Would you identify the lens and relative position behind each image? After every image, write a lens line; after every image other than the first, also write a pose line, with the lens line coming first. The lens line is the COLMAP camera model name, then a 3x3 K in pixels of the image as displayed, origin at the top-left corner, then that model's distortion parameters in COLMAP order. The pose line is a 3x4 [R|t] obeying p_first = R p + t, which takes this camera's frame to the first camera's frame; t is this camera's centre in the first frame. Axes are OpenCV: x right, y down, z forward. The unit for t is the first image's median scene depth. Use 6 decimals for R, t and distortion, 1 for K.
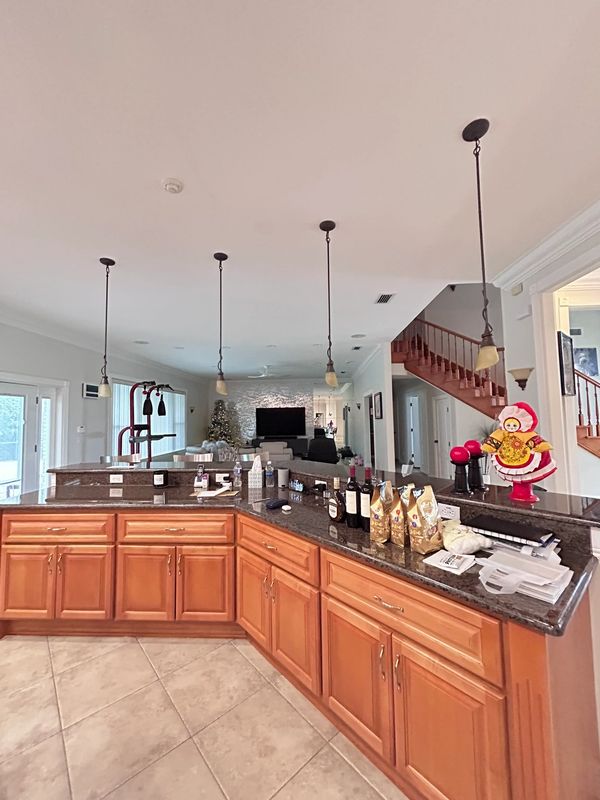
lens RADIAL K [[318.9, 0, 300.0], [0, 318.9, 400.0], [0, 0, 1]] dist [0.000468, 0.000156]
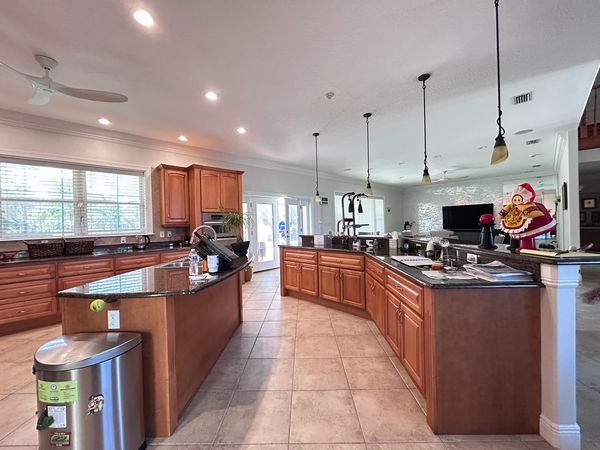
lens RADIAL K [[239.2, 0, 300.0], [0, 239.2, 225.0], [0, 0, 1]] dist [0.000468, 0.000156]
pose [[0.735715, 0.004106, -0.677279, 0.463132], [0.052868, 0.996582, 0.063471, 0.048719], [0.675225, -0.082504, 0.732984, -0.303254]]
